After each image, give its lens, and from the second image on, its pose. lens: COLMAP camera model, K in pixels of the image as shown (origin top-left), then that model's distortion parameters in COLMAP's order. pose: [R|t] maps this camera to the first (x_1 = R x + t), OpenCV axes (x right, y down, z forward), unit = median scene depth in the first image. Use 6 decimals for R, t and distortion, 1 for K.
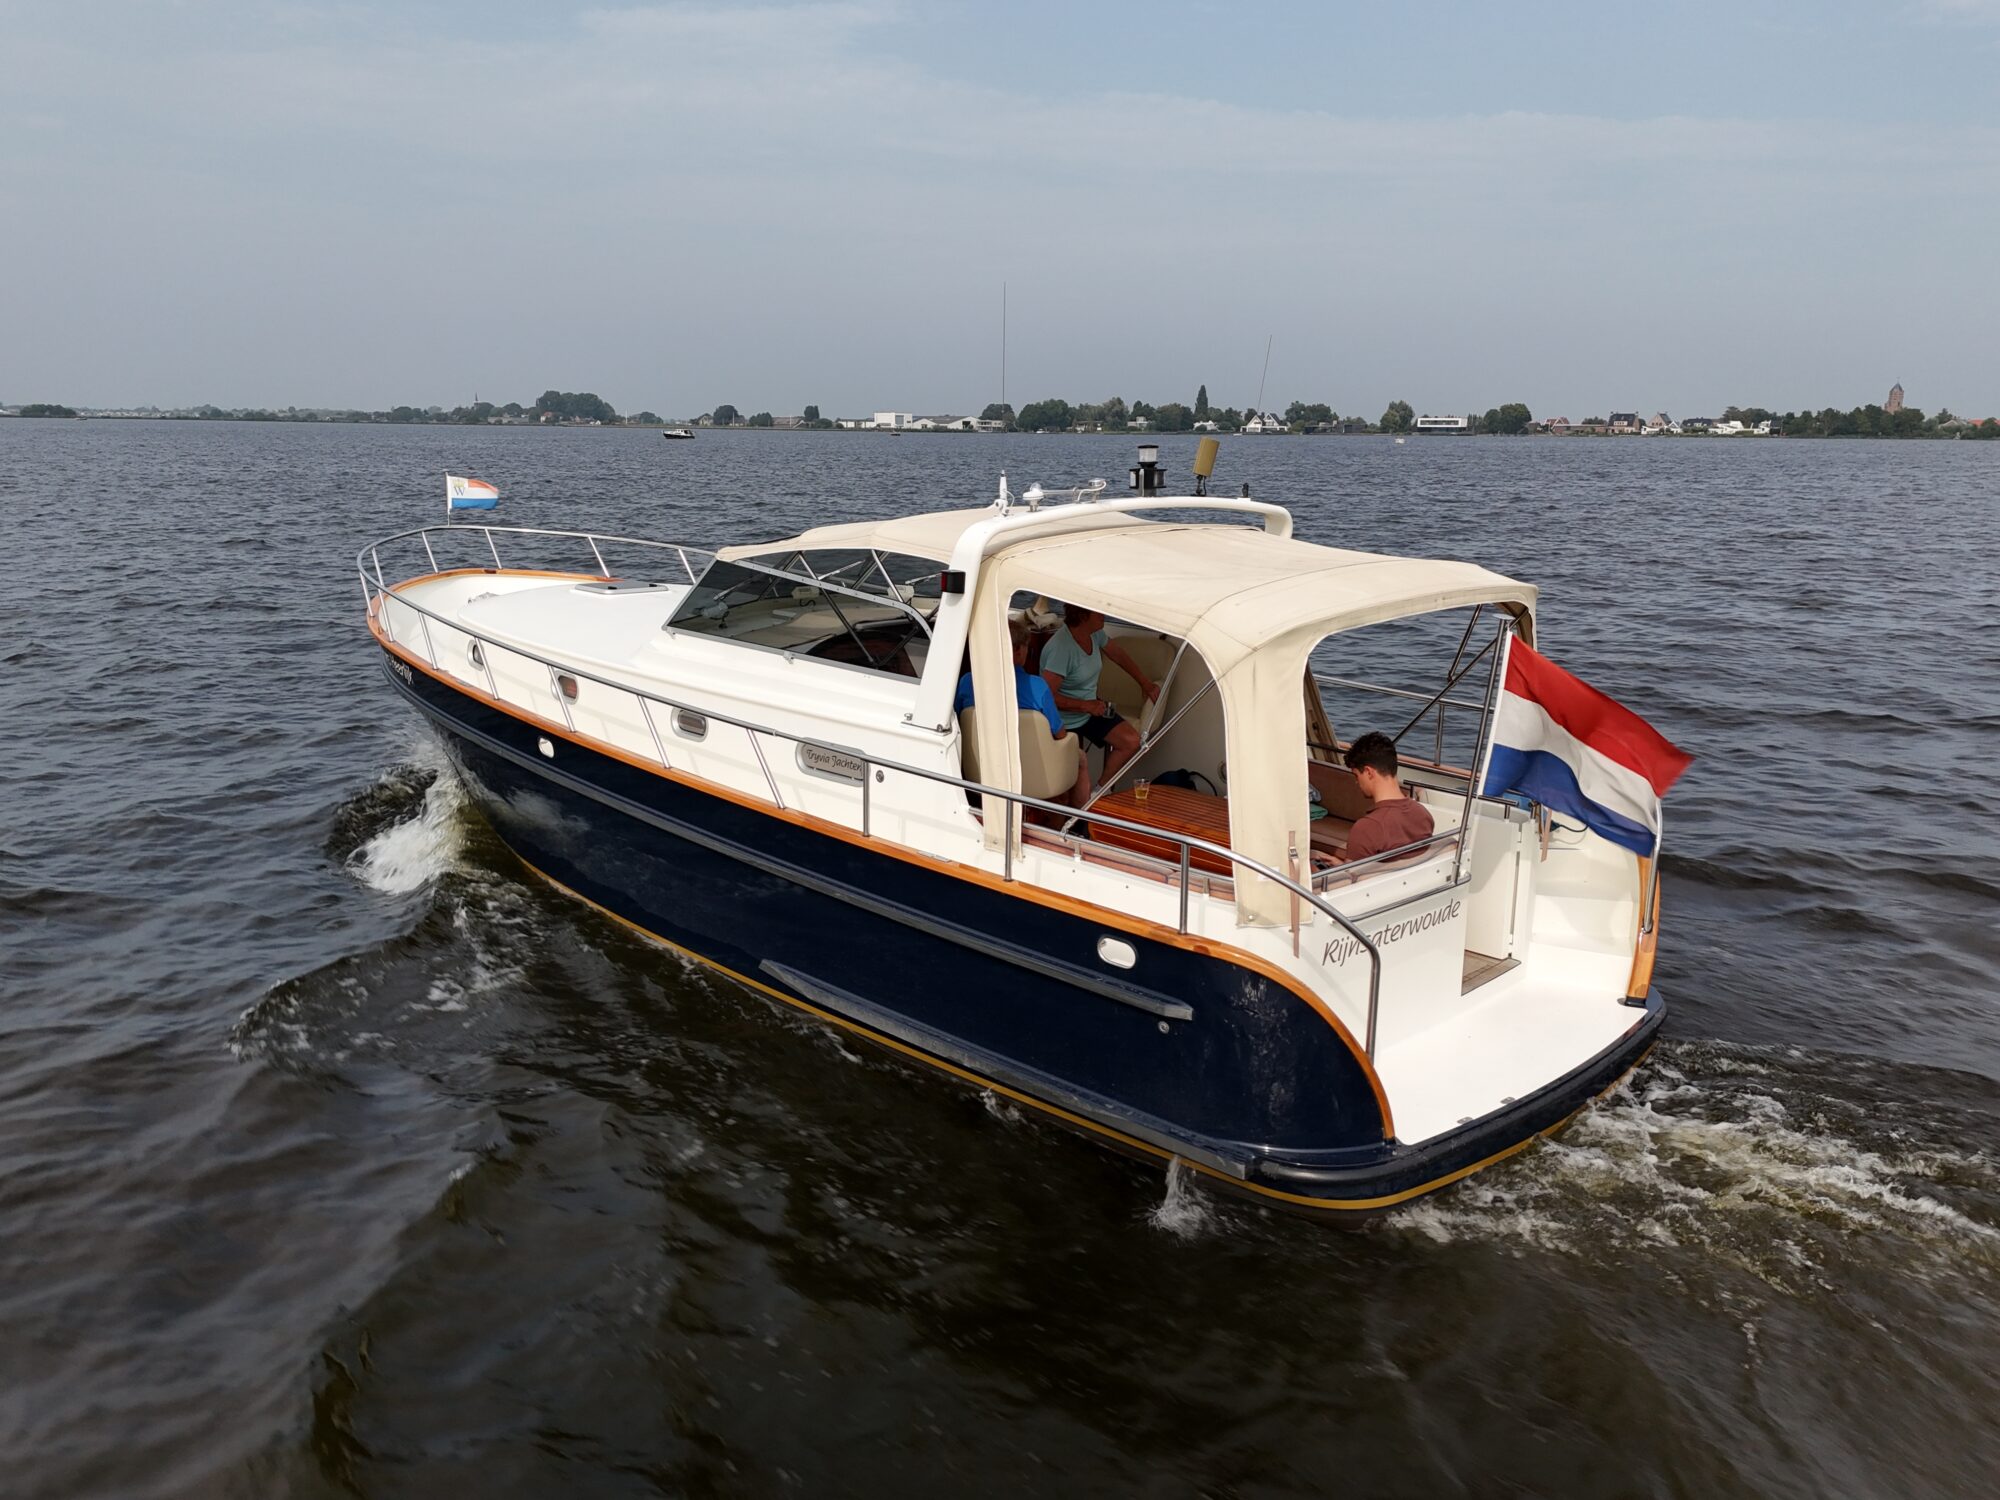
lens RADIAL K [[1479.7, 0, 1011.5], [0, 1479.7, 749.2], [0, 0, 1]] dist [0.062830, -0.040599]
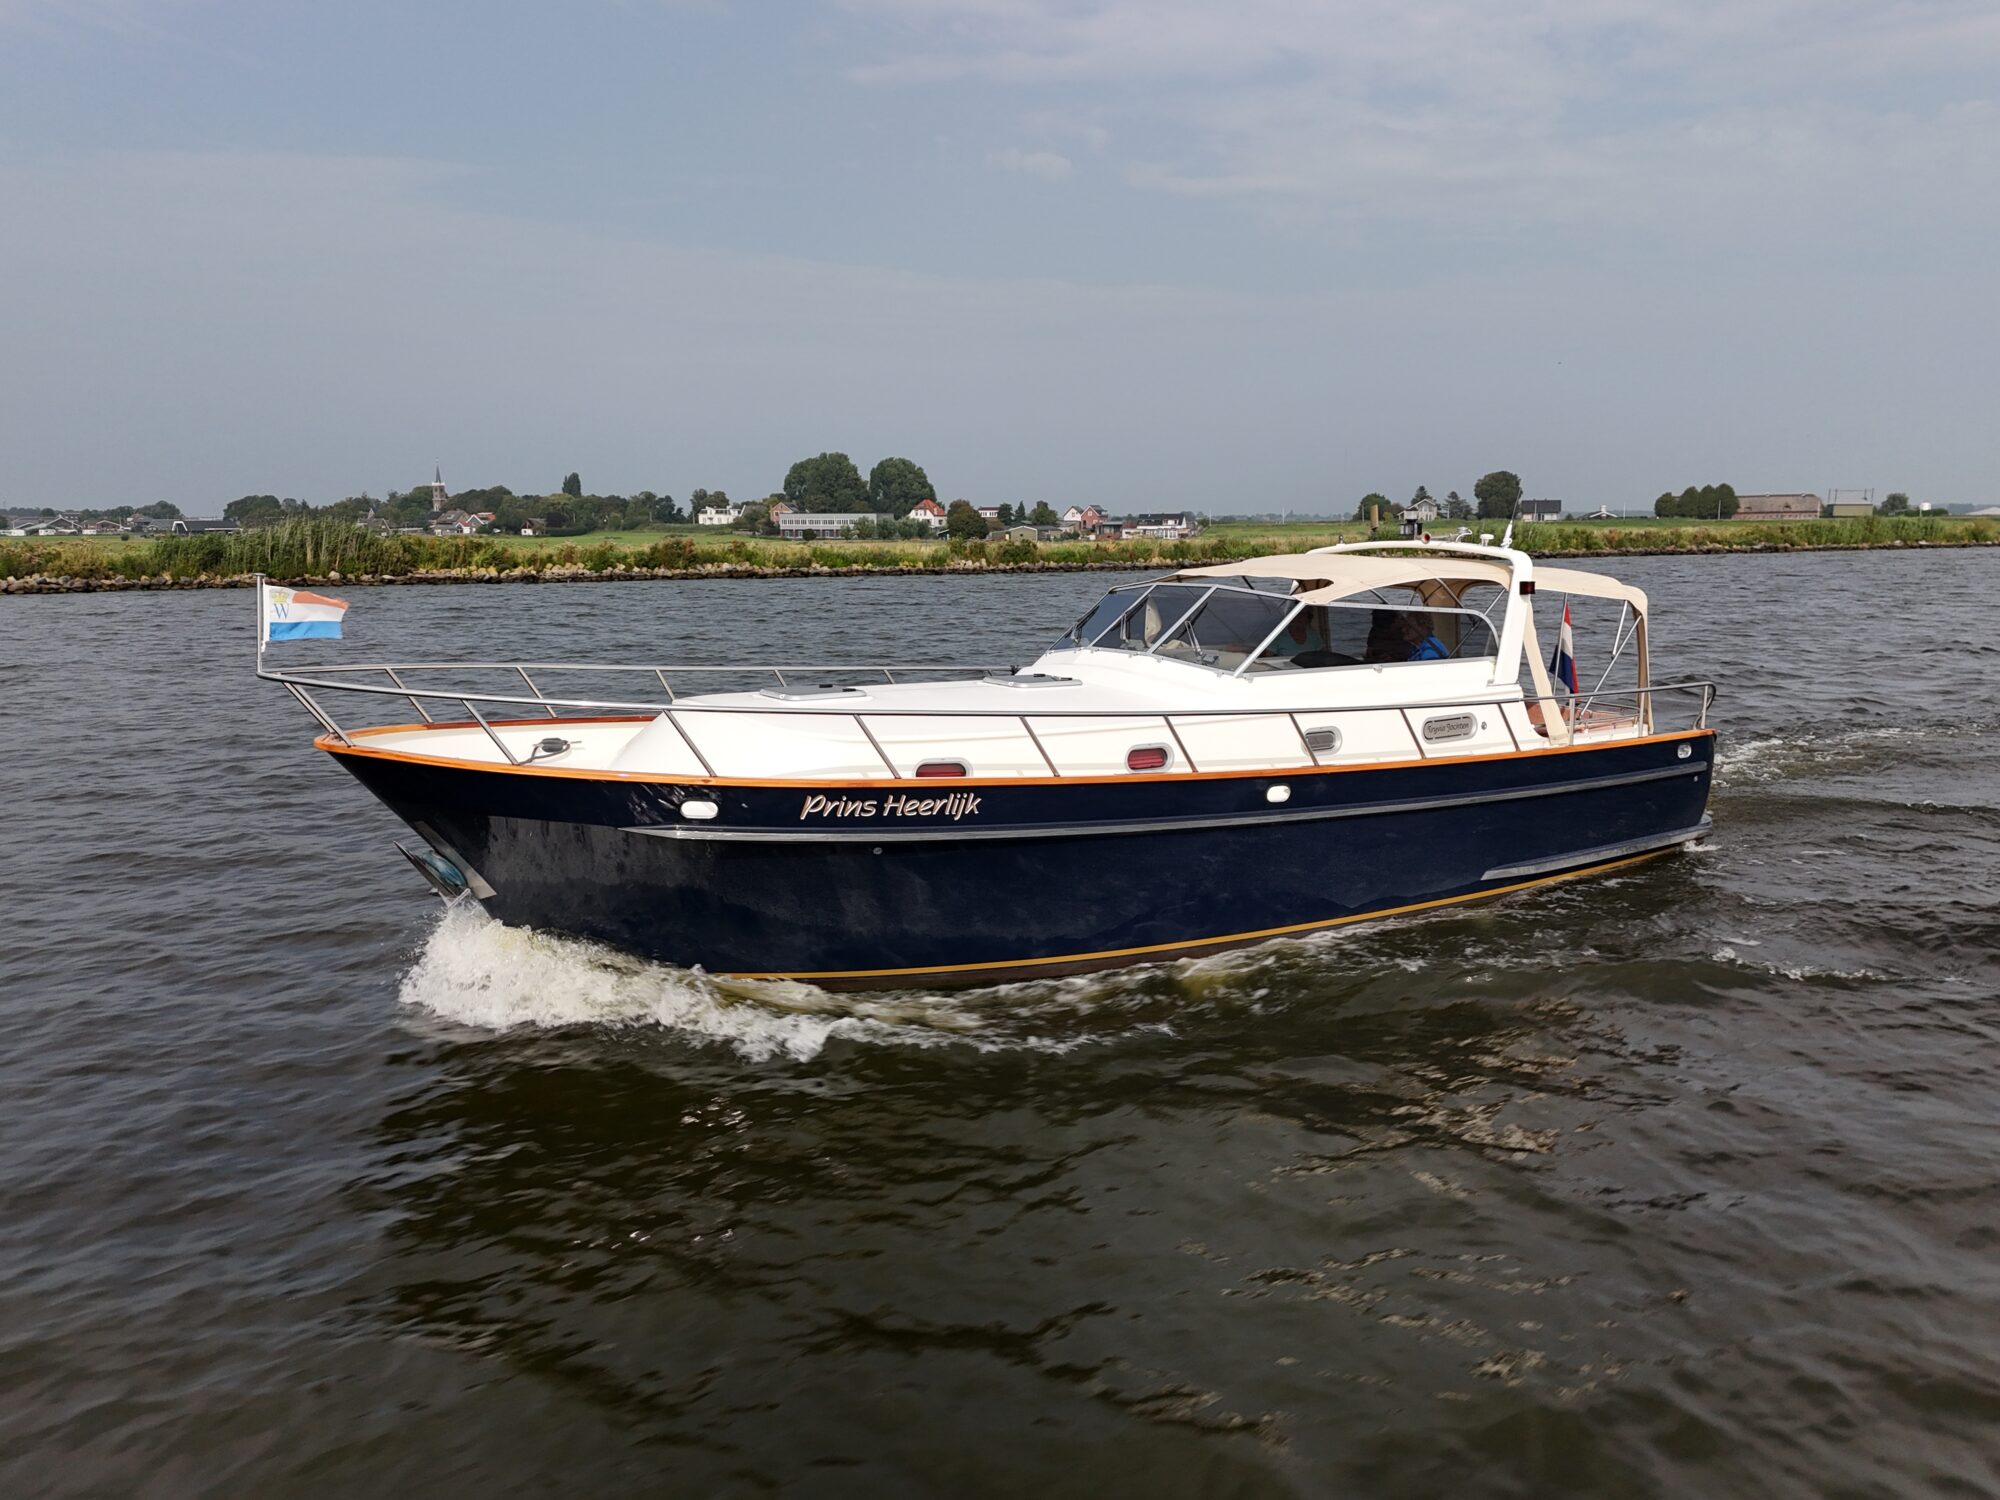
lens RADIAL K [[1479.7, 0, 998.6], [0, 1479.7, 760.5], [0, 0, 1]] dist [0.062830, -0.040599]
pose [[0.198334, -0.161832, 0.966682, -1.798838], [0.215603, 0.969321, 0.118039, -0.252619], [-0.956127, 0.185008, 0.227140, 1.235233]]
